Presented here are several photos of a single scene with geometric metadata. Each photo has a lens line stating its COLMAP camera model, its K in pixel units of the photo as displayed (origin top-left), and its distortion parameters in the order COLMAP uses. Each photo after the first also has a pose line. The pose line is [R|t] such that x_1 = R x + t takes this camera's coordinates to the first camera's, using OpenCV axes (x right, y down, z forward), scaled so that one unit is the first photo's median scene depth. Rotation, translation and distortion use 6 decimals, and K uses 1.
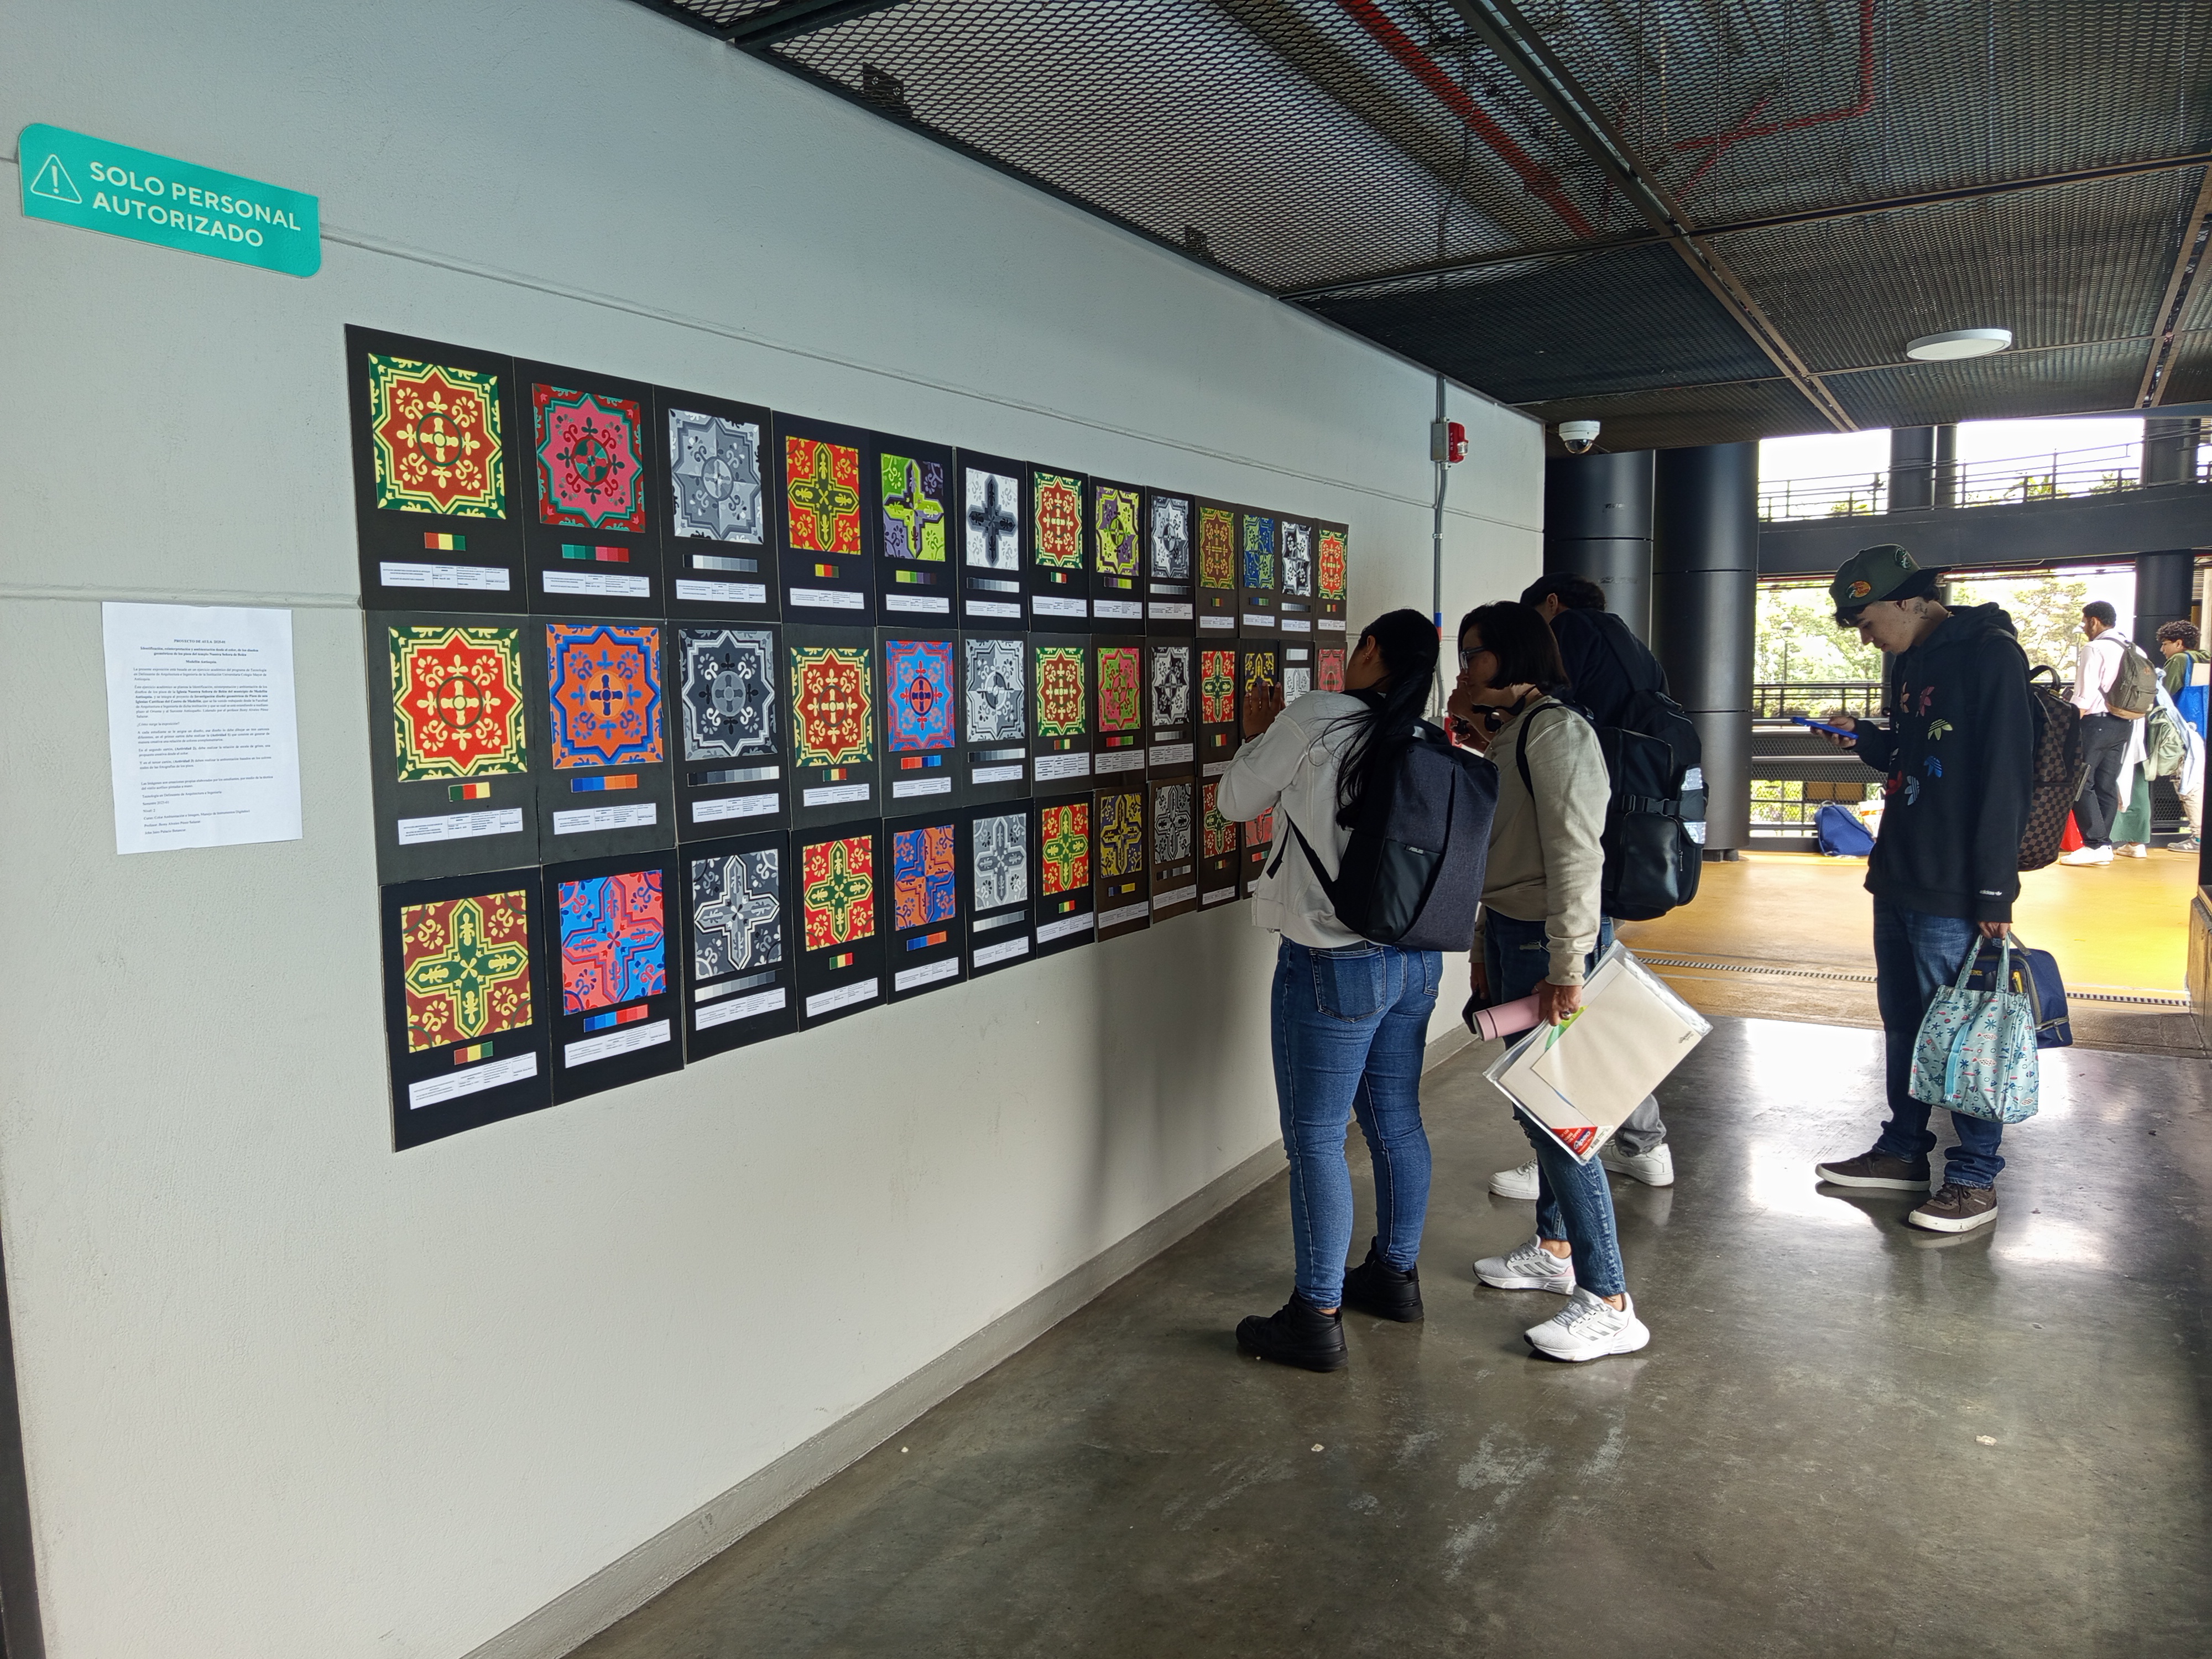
lens RADIAL K [[1523.3, 0, 1106.0], [0, 1523.3, 829.5], [0, 0, 1]] dist [0.135082, -0.248574]
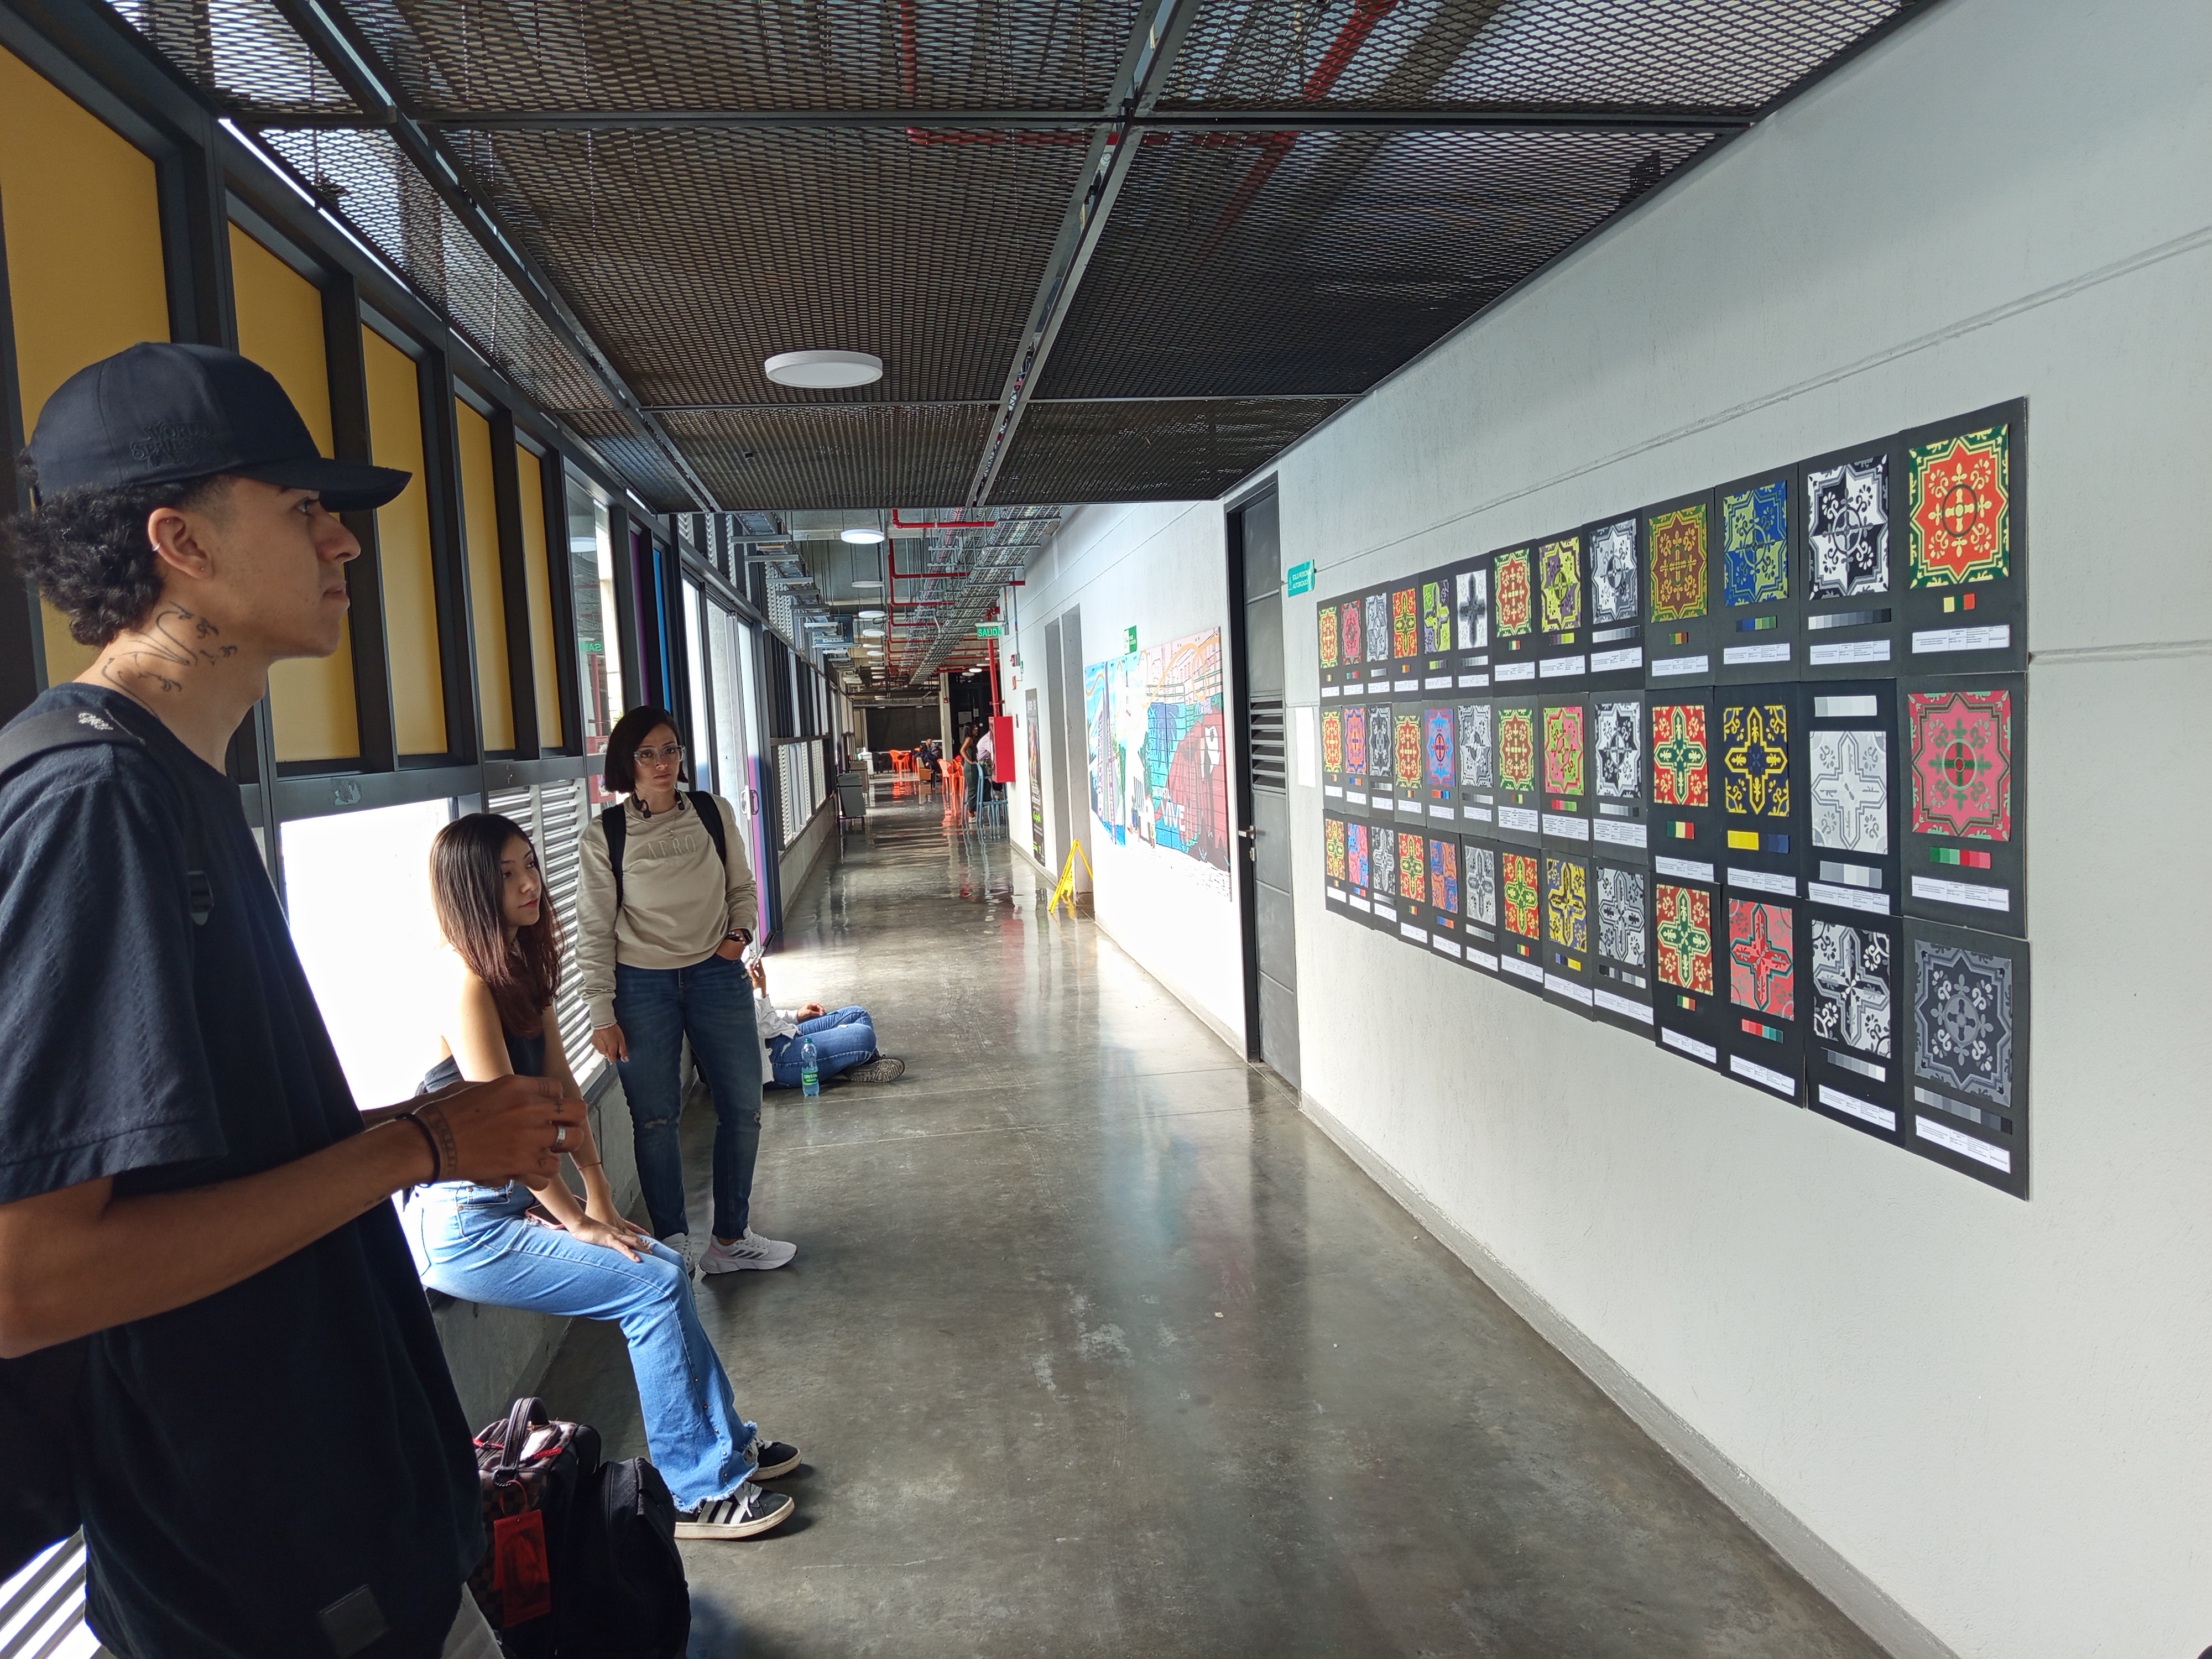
lens RADIAL K [[1523.3, 0, 1106.0], [0, 1523.3, 829.5], [0, 0, 1]] dist [0.135082, -0.248574]
pose [[-0.771075, 0.098789, -0.629034, 0.999780], [-0.003884, 0.987143, 0.159792, -0.234604], [0.636732, 0.125655, -0.760778, 1.865896]]
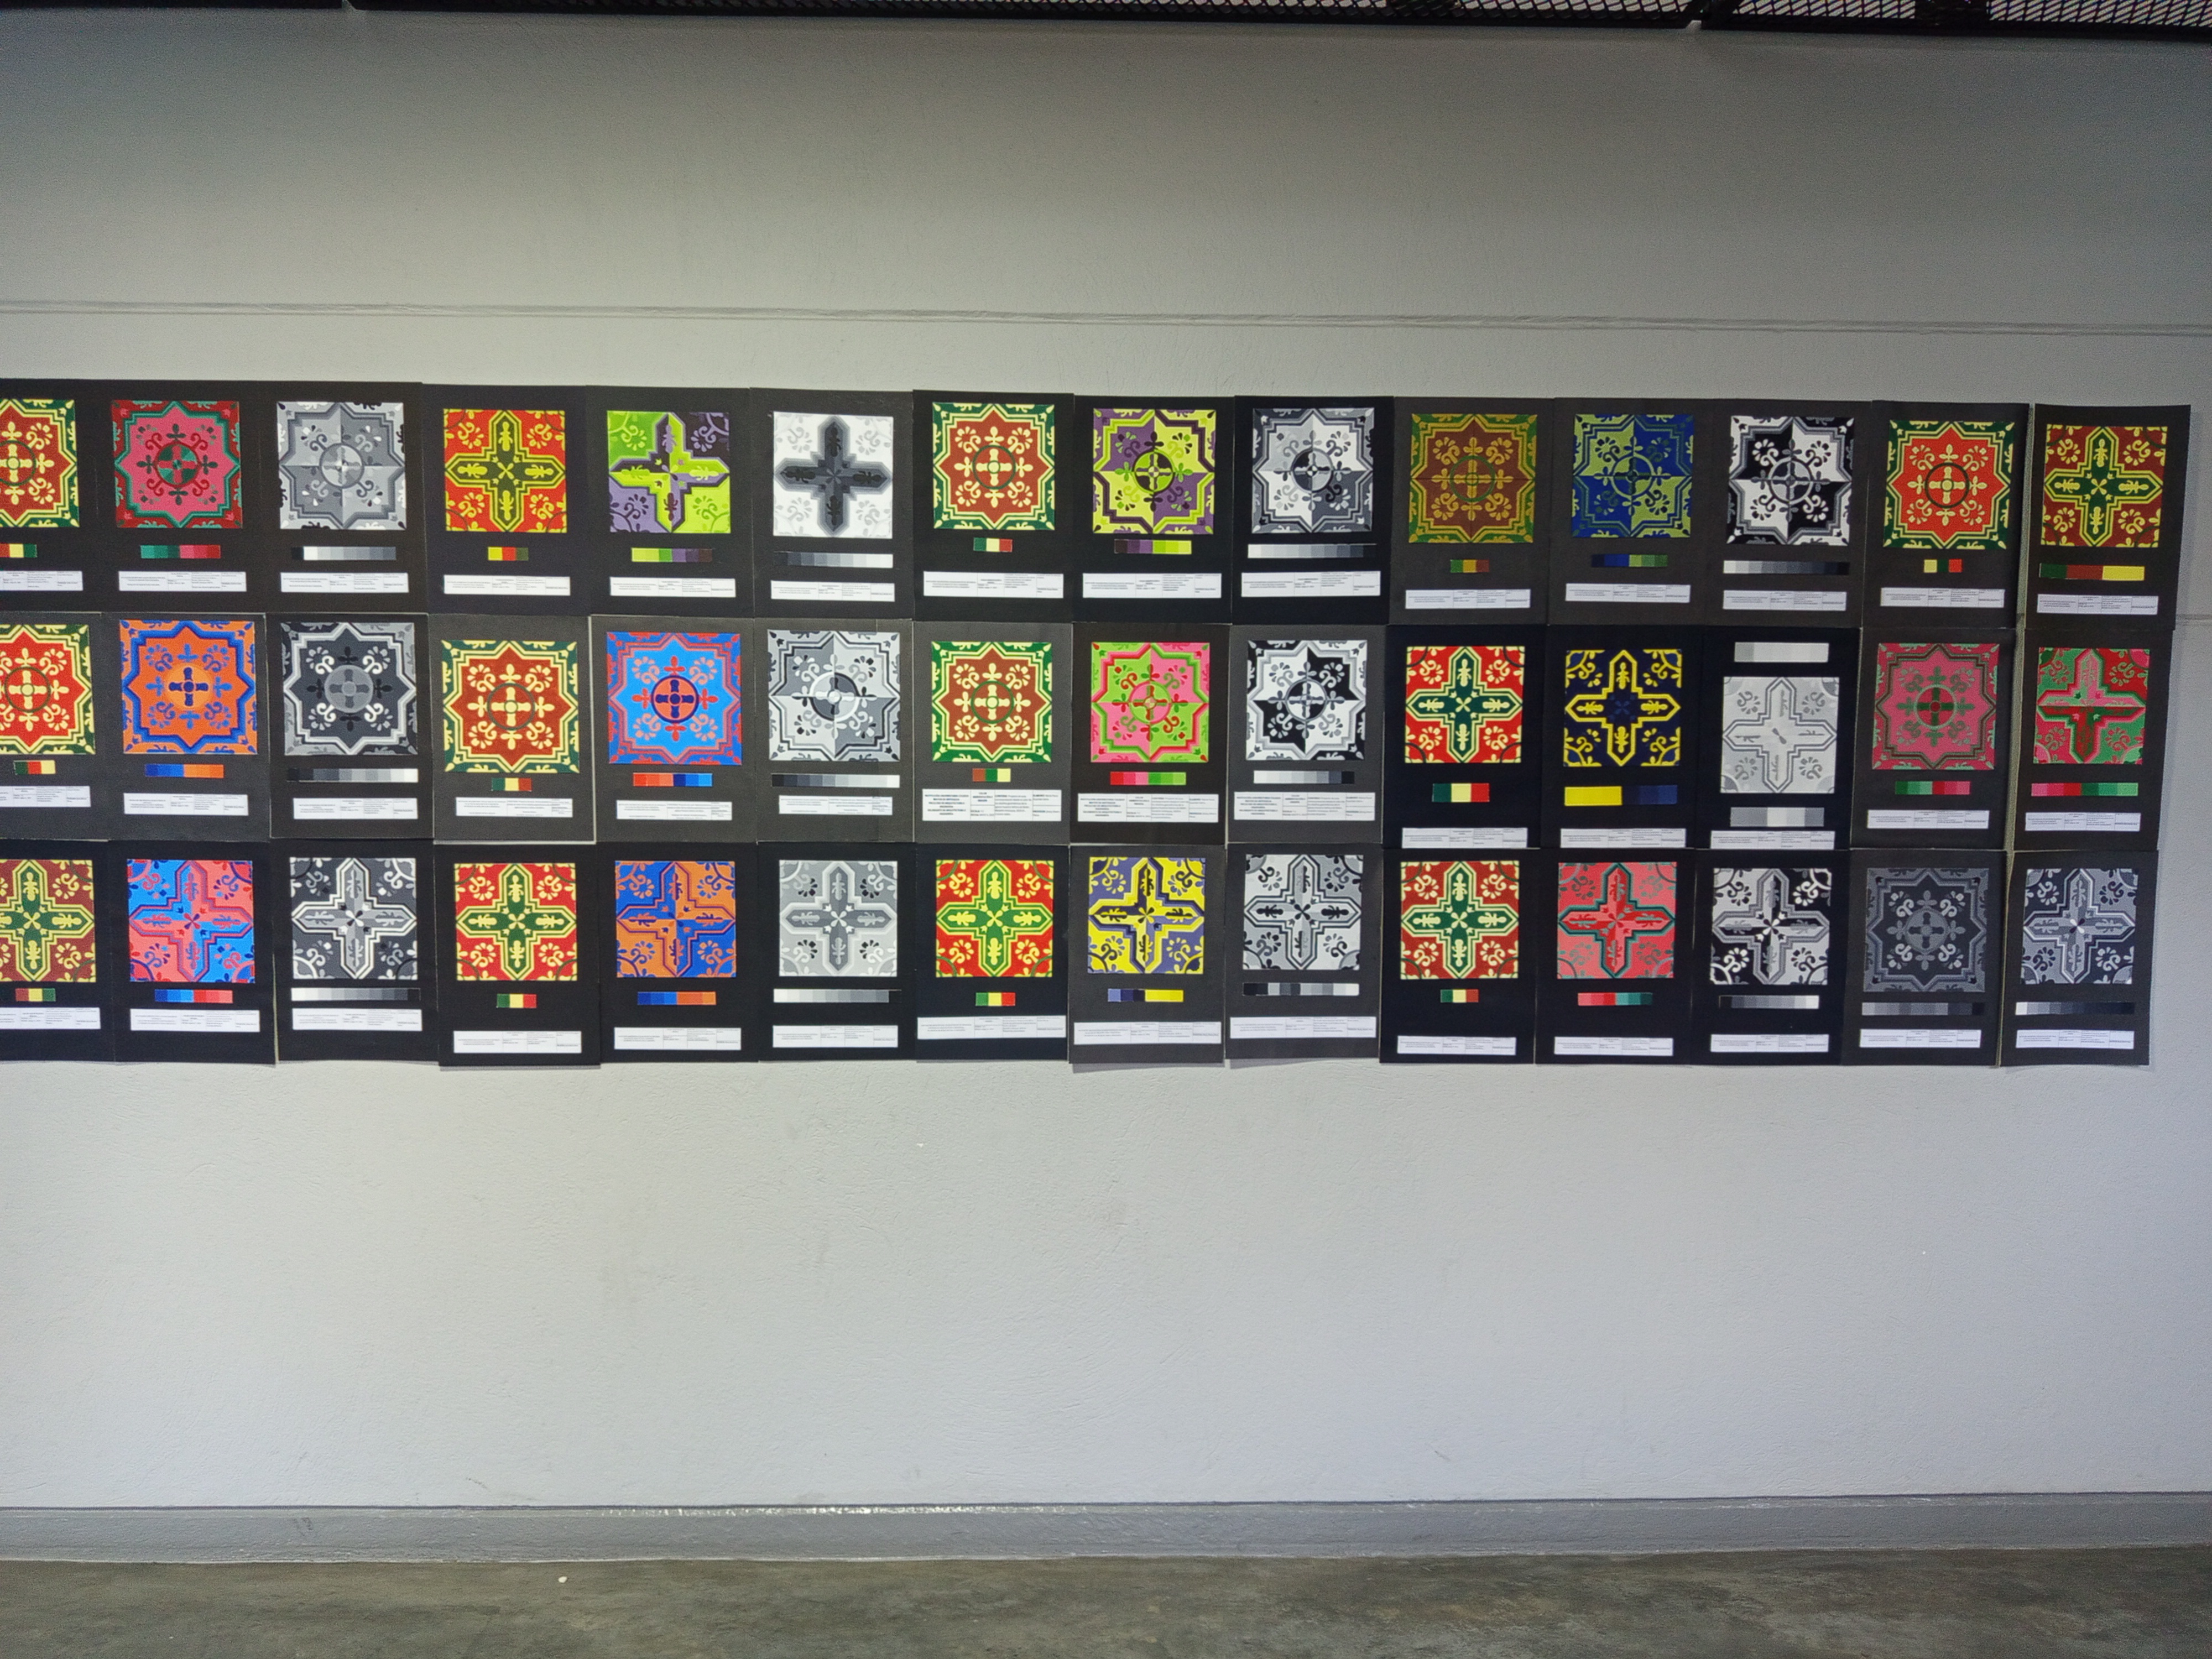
lens RADIAL K [[1504.7, 0, 1086.4], [0, 1504.7, 823.1], [0, 0, 1]] dist [0.093380, -0.168099]
pose [[0.538553, 0.084484, -0.838346, 0.676668], [-0.099445, 0.994380, 0.036325, -0.072020], [0.836703, 0.063806, 0.543928, 0.738224]]
